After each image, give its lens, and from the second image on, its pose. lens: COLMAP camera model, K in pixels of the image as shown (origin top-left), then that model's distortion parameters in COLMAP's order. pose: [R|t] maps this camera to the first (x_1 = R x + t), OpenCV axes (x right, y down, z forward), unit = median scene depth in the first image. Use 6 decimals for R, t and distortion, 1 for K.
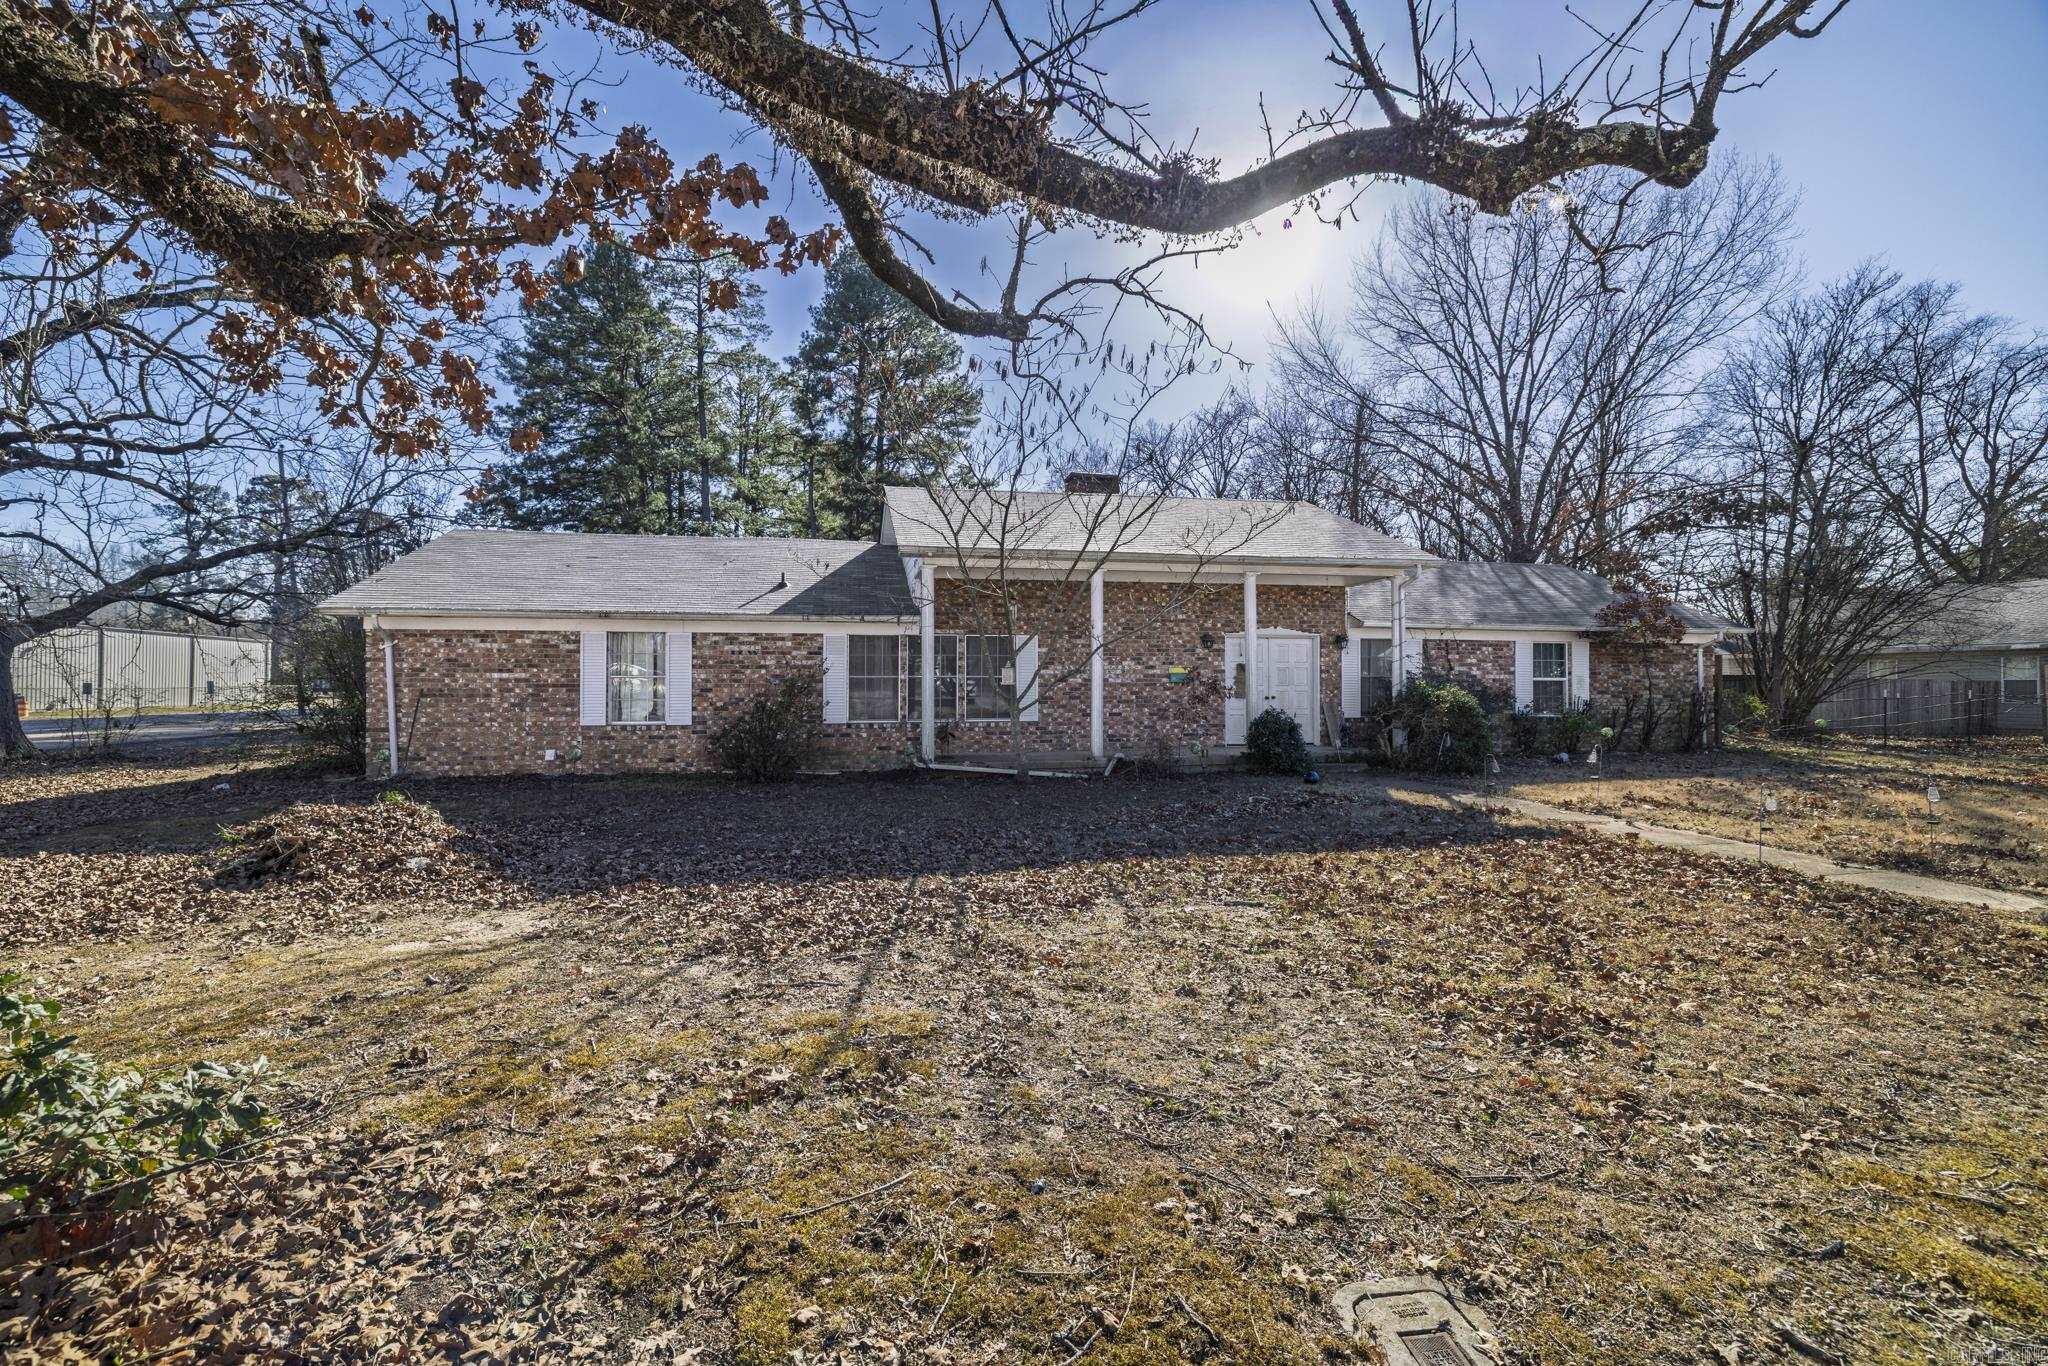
lens RADIAL K [[861.0, 0, 1018.1], [0, 861.0, 677.3], [0, 0, 1]] dist [-0.001223, -0.000243]
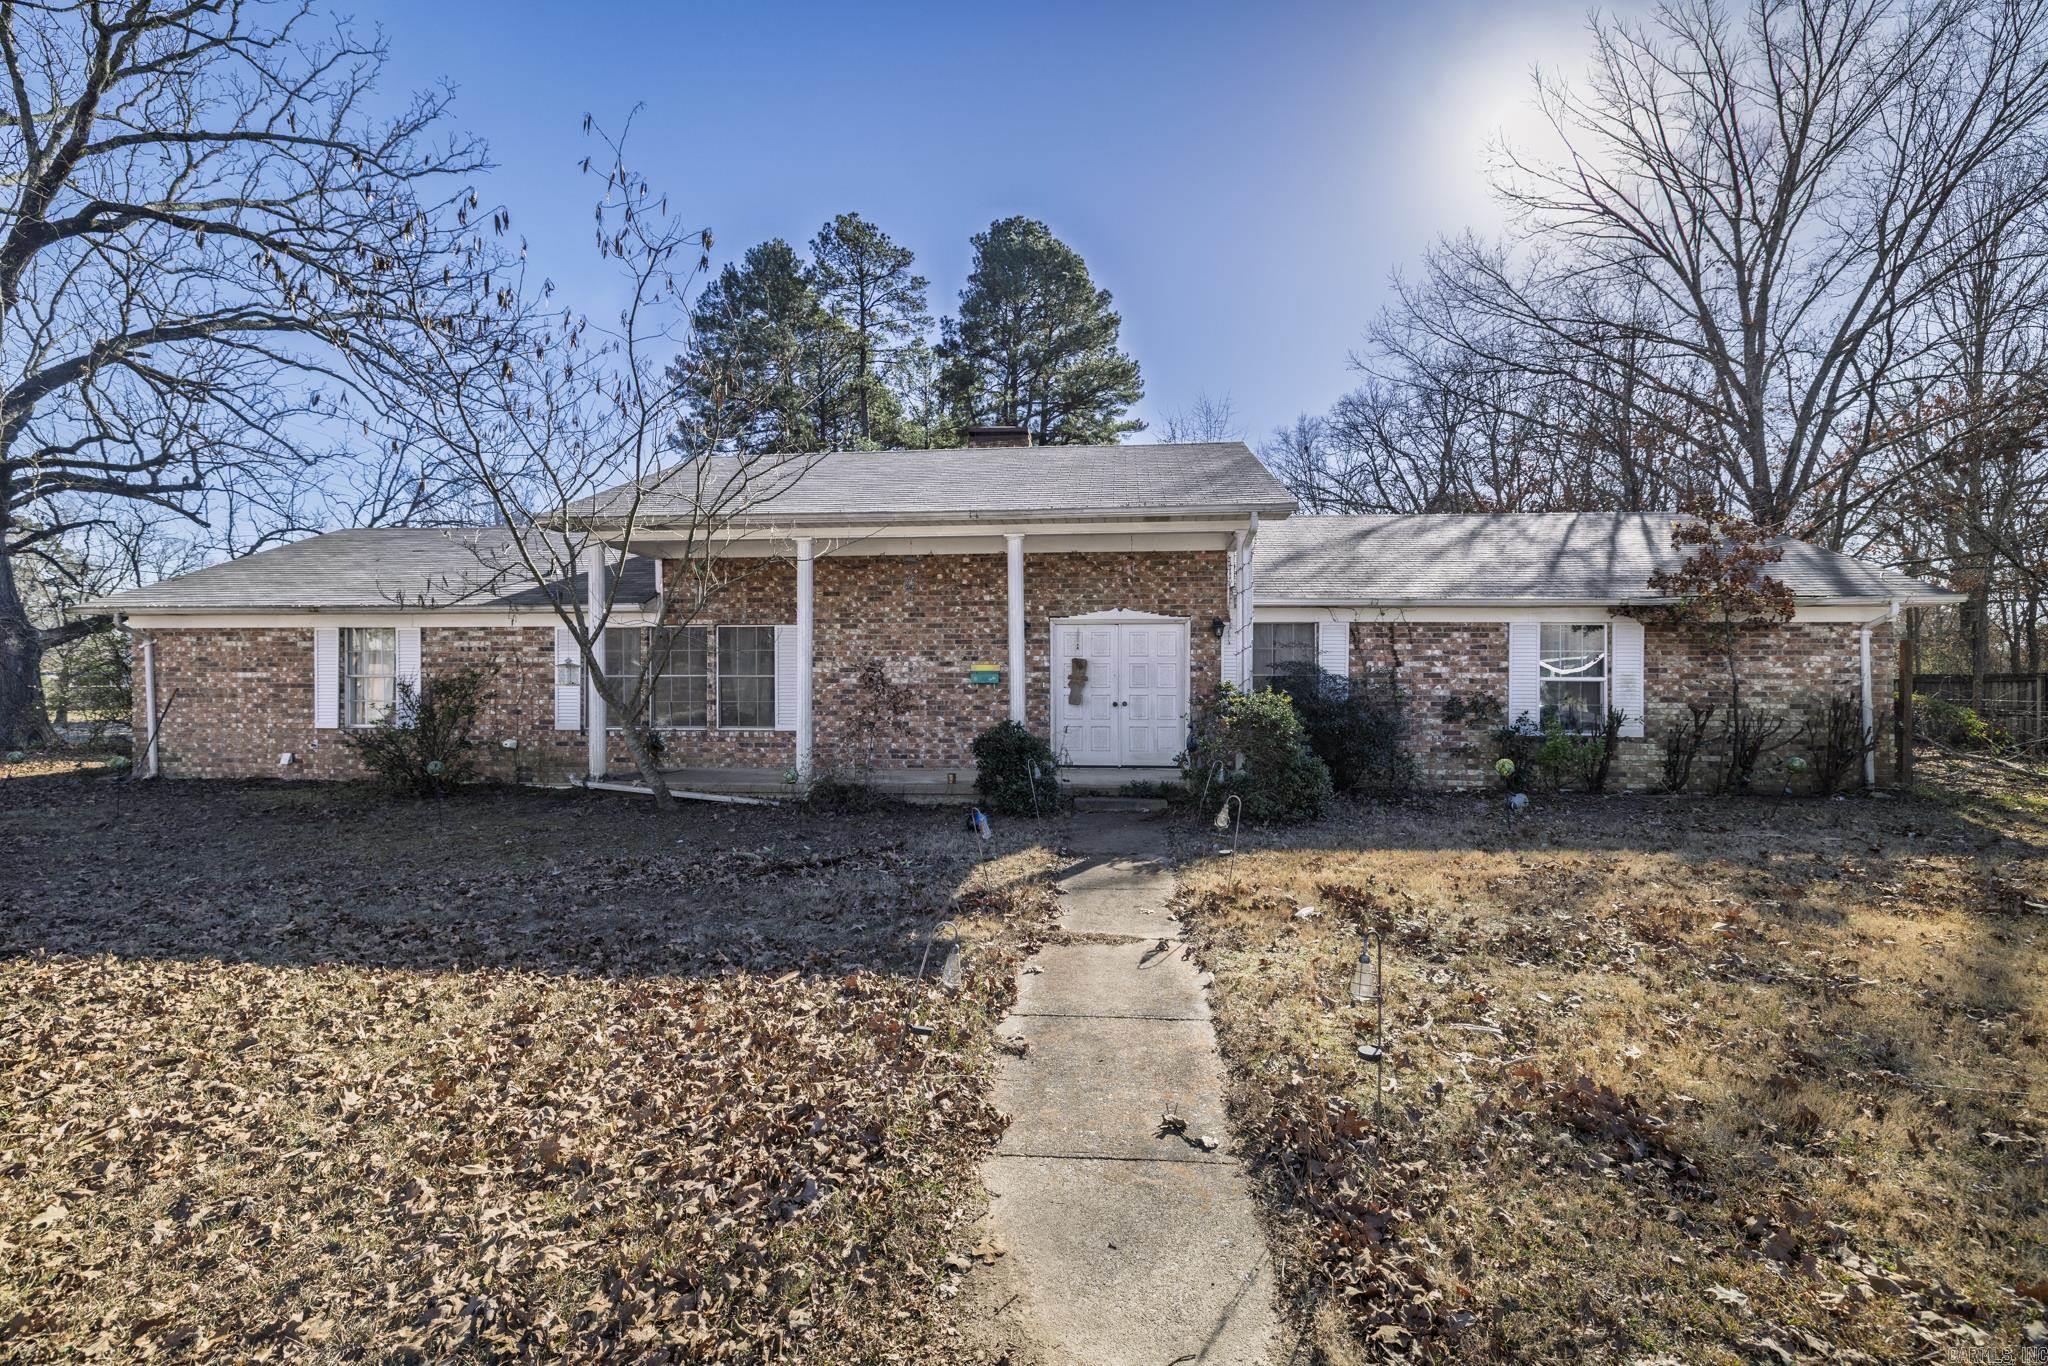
lens RADIAL K [[861.0, 0, 1027.3], [0, 861.0, 686.2], [0, 0, 1]] dist [-0.001223, -0.000243]
pose [[0.961088, 0.005044, -0.276196, 0.478927], [0.000916, 0.999770, 0.021446, -0.008840], [0.276241, -0.020865, 0.960862, 0.300628]]
